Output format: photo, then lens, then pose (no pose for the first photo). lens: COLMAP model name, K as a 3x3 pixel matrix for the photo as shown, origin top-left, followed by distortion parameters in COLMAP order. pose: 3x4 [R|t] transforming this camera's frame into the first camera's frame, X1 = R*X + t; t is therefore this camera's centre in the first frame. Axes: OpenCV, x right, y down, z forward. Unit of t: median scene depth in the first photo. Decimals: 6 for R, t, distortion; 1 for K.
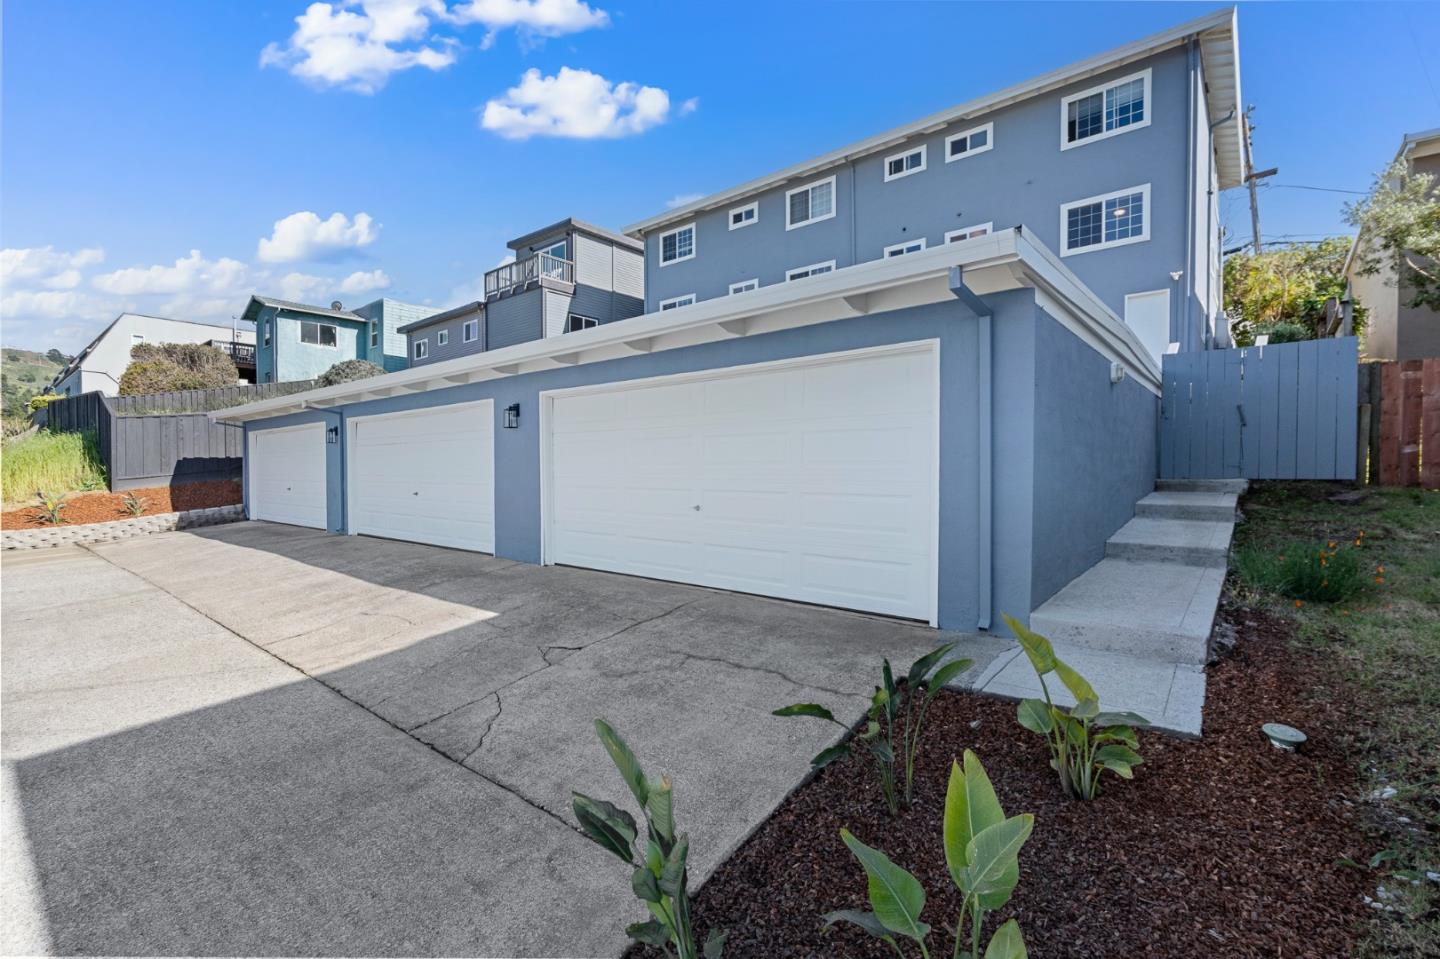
lens RADIAL K [[652.2, 0, 720.6], [0, 652.2, 478.9], [0, 0, 1]] dist [0.002231, 0.000016]
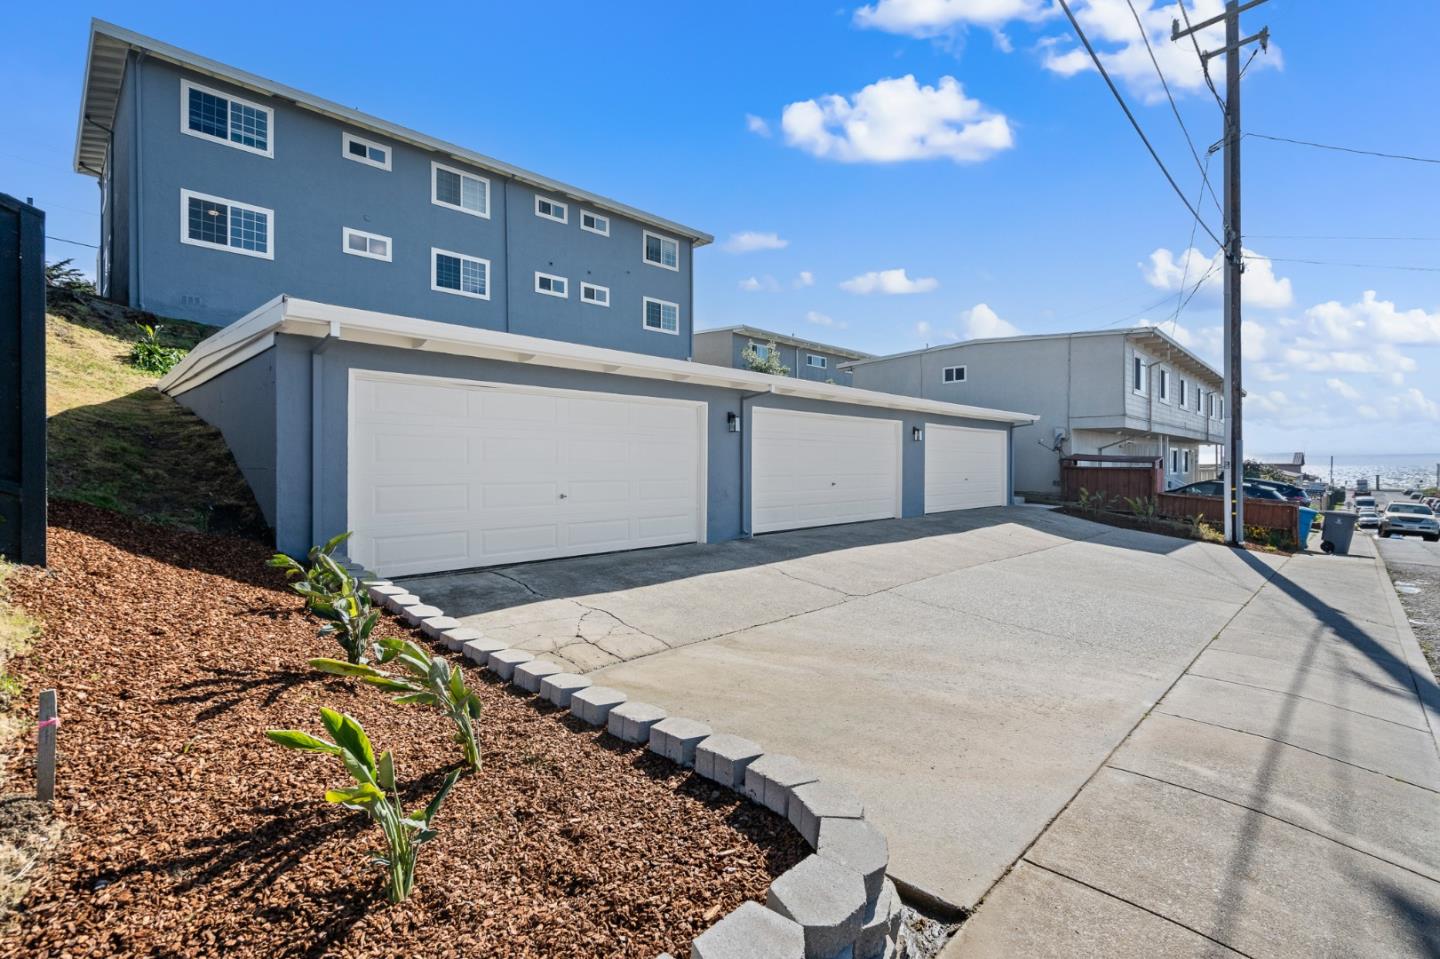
lens RADIAL K [[652.2, 0, 721.1], [0, 652.2, 471.2], [0, 0, 1]] dist [0.002231, 0.000016]
pose [[0.077364, -0.008707, 0.996965, -0.848213], [0.010961, 0.999909, 0.007882, 0.001266], [-0.996943, 0.010318, 0.077453, 0.548151]]
